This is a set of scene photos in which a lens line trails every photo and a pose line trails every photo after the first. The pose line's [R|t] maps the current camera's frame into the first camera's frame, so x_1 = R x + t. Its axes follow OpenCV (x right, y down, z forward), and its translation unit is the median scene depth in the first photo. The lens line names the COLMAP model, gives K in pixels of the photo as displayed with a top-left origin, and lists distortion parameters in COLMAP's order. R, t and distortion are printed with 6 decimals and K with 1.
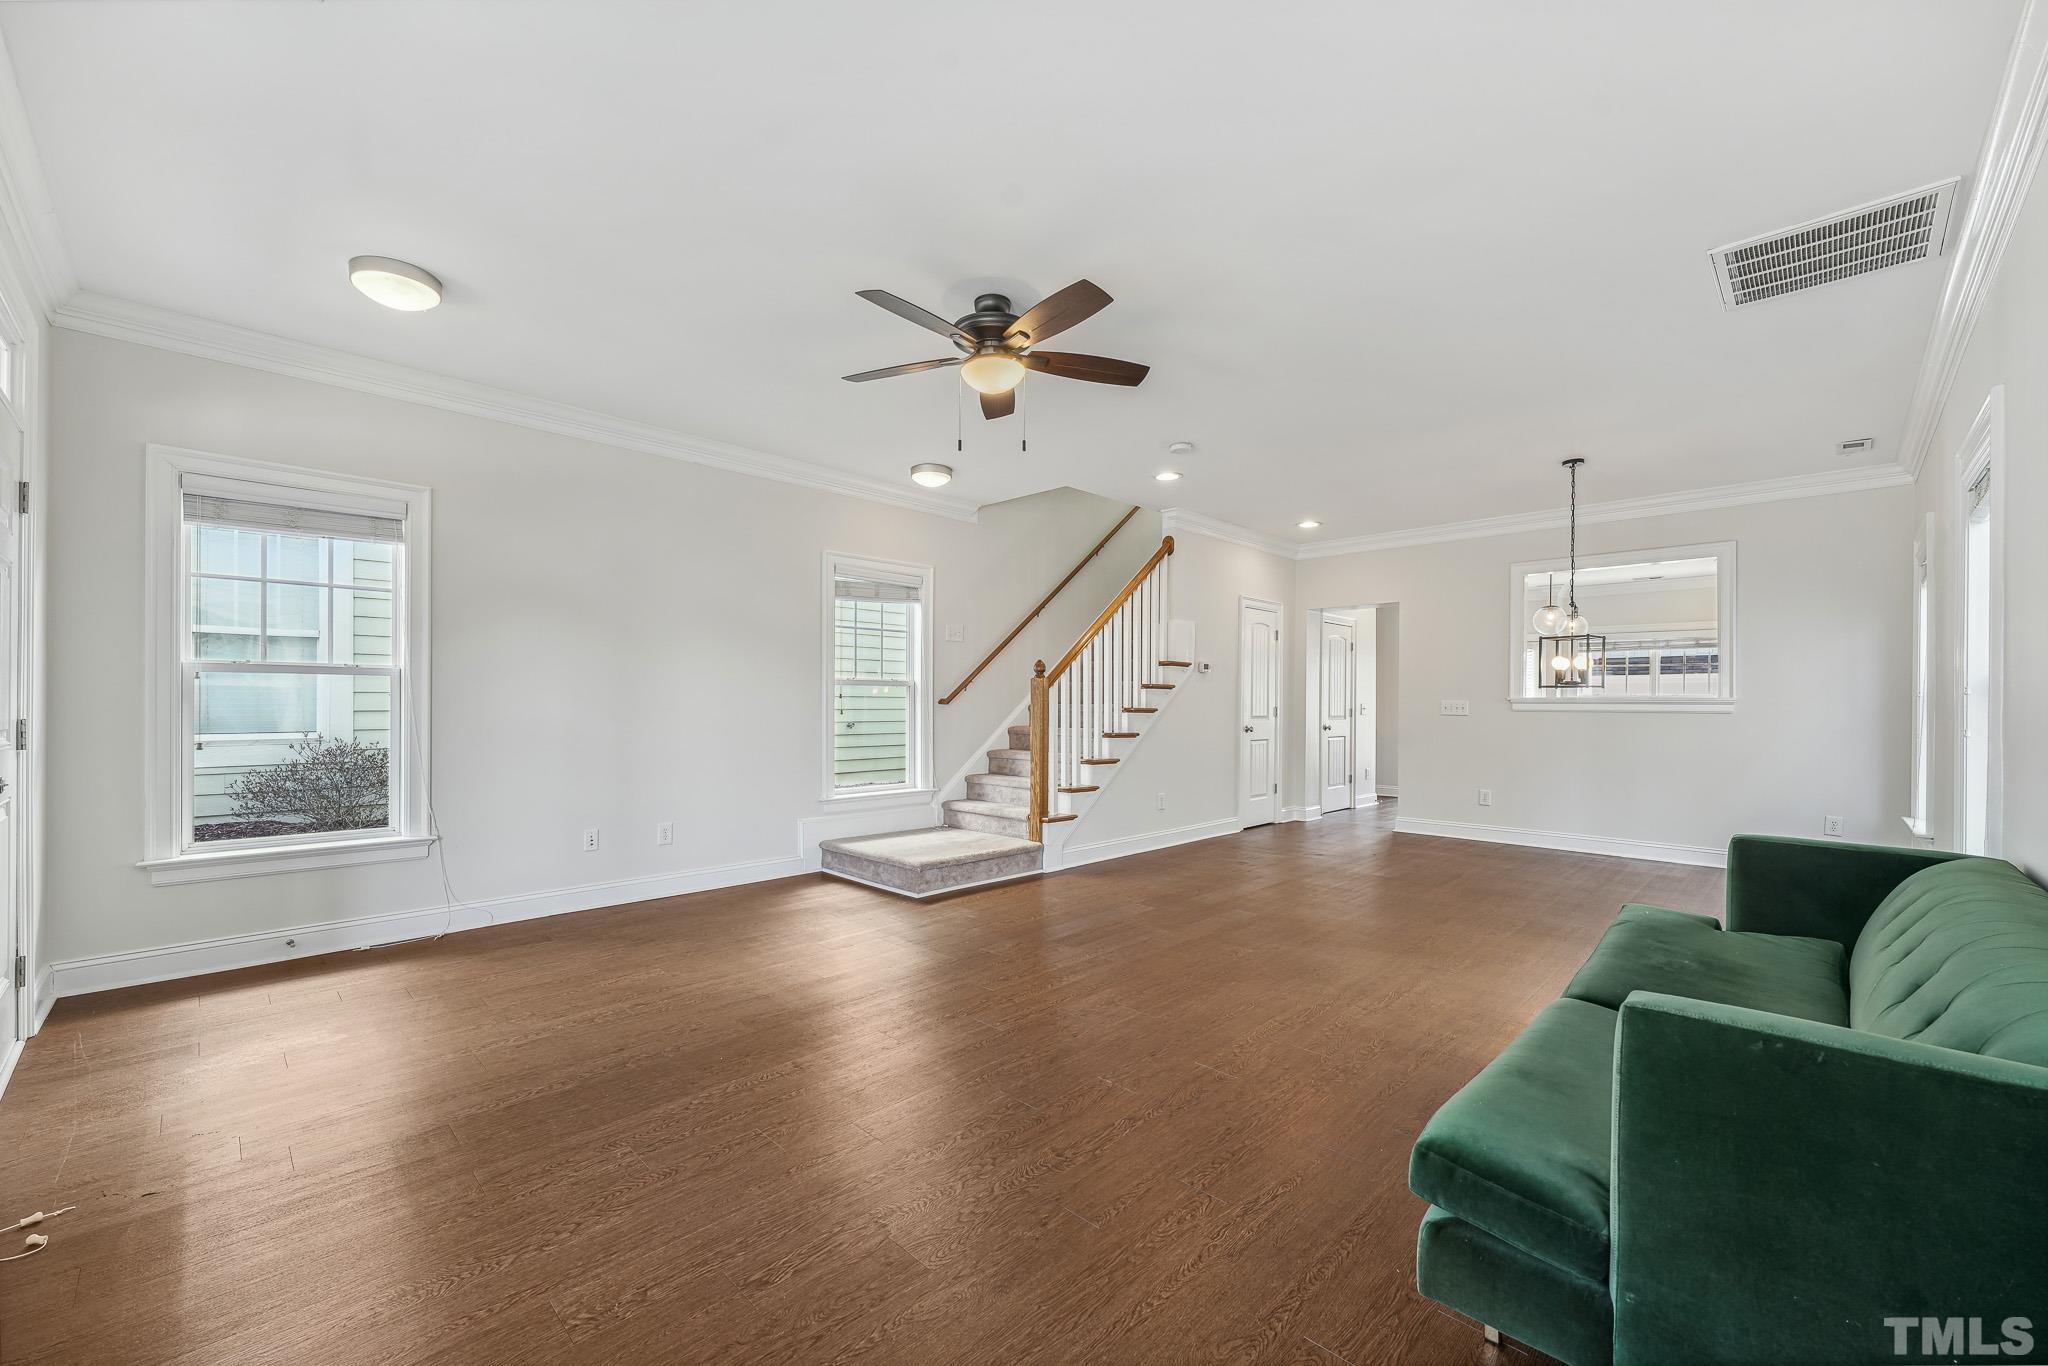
lens RADIAL K [[835.9, 0, 1014.7], [0, 835.9, 701.3], [0, 0, 1]] dist [0.002772, 0.000138]
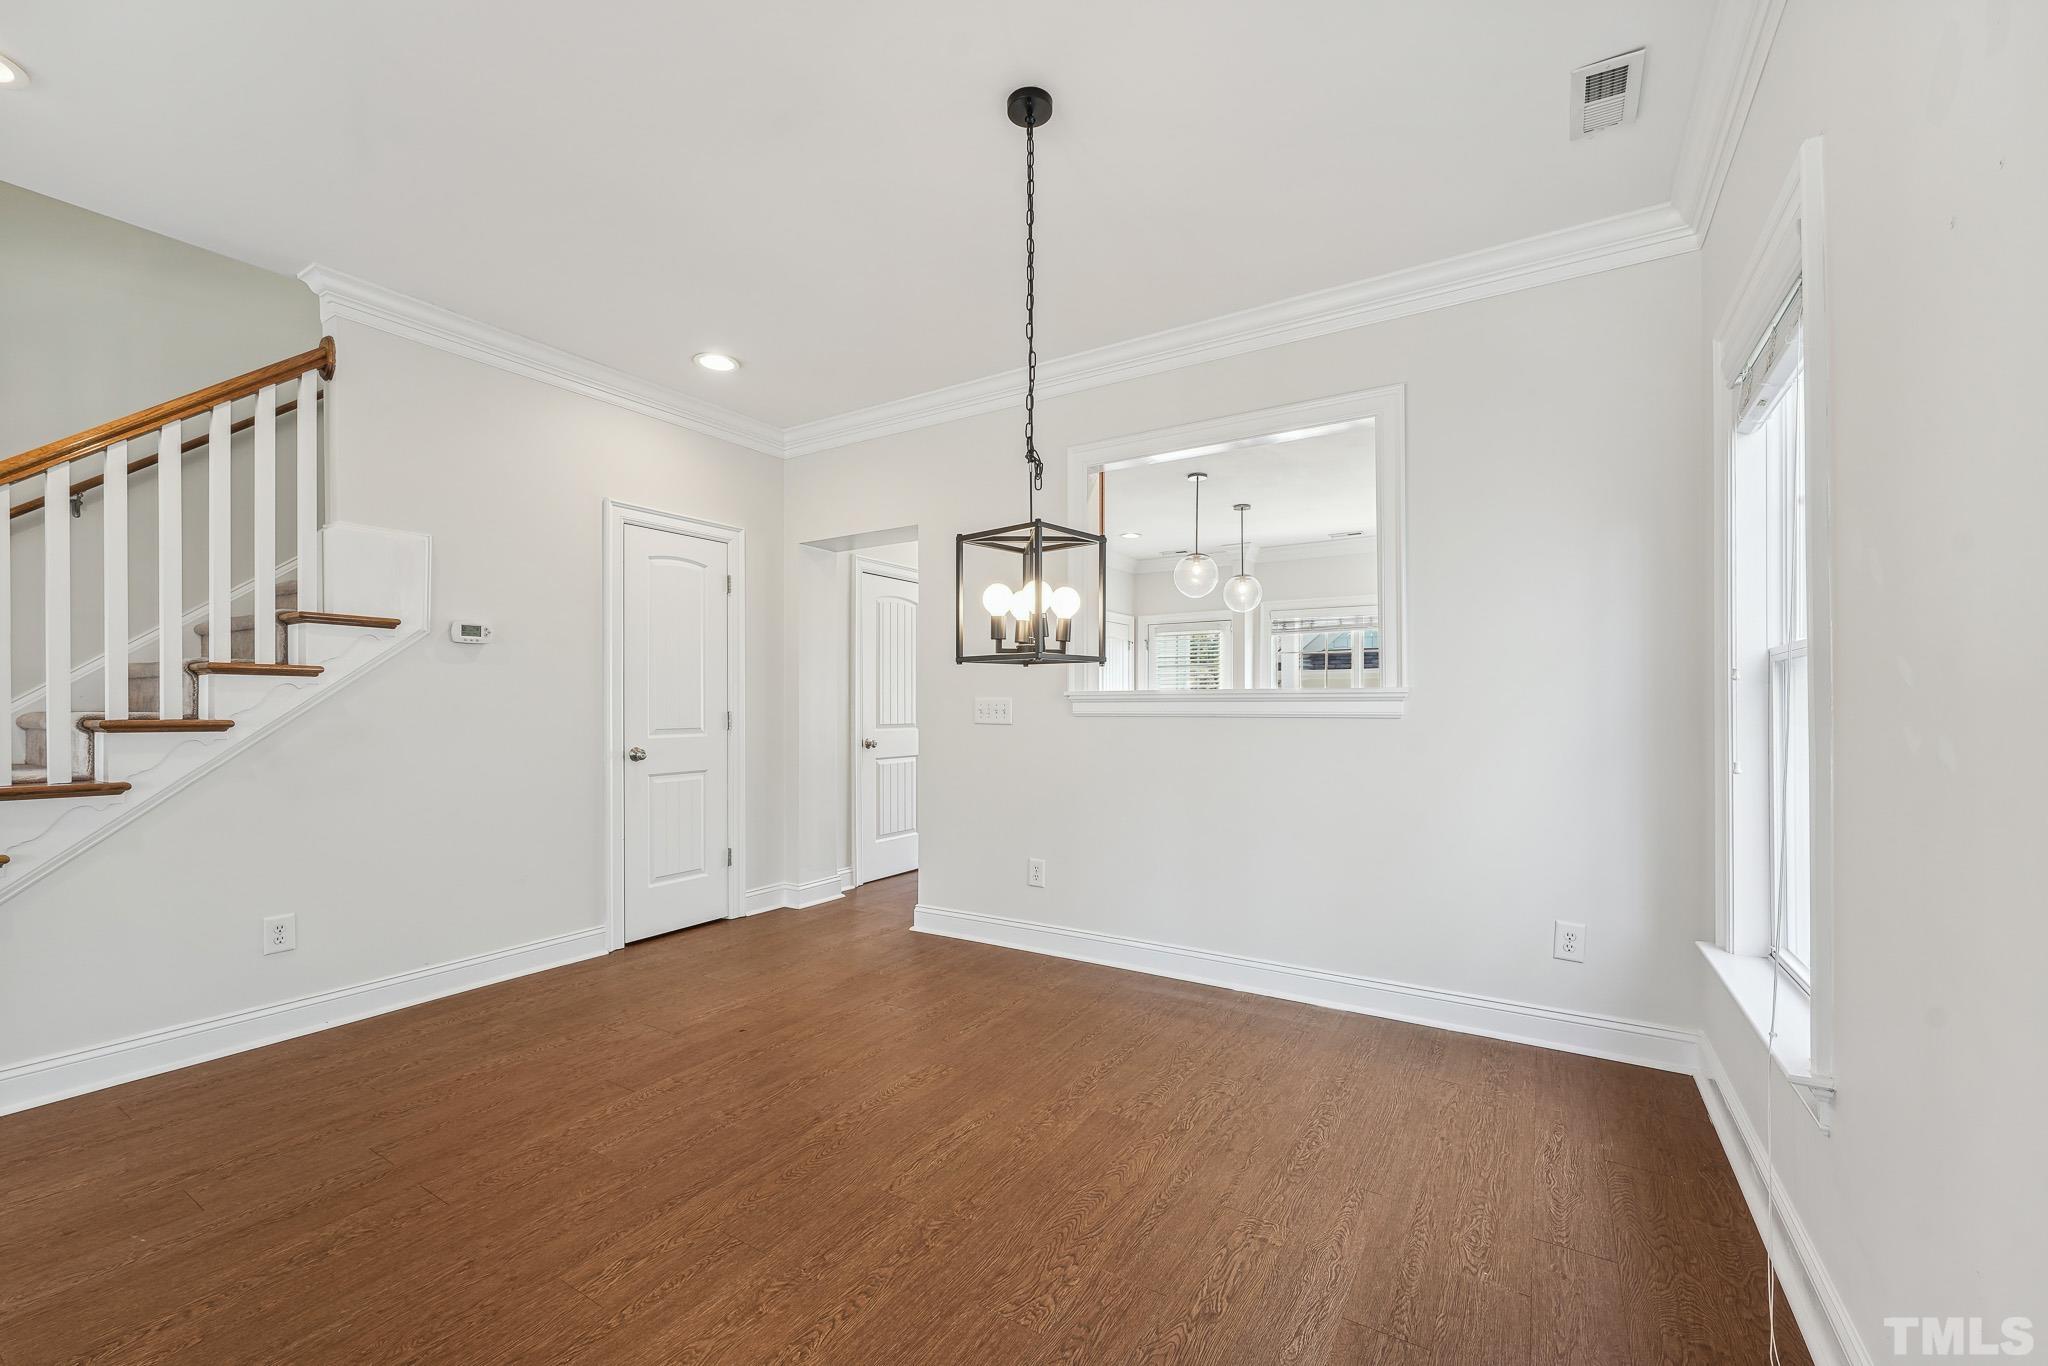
lens RADIAL K [[850.7, 0, 1025.3], [0, 850.7, 696.4], [0, 0, 1]] dist [0.003498, 0.000229]
pose [[0.974852, -0.006100, 0.222768, 0.423410], [0.008066, 0.999936, -0.007915, 0.002808], [-0.222705, 0.009513, 0.974839, 0.444746]]
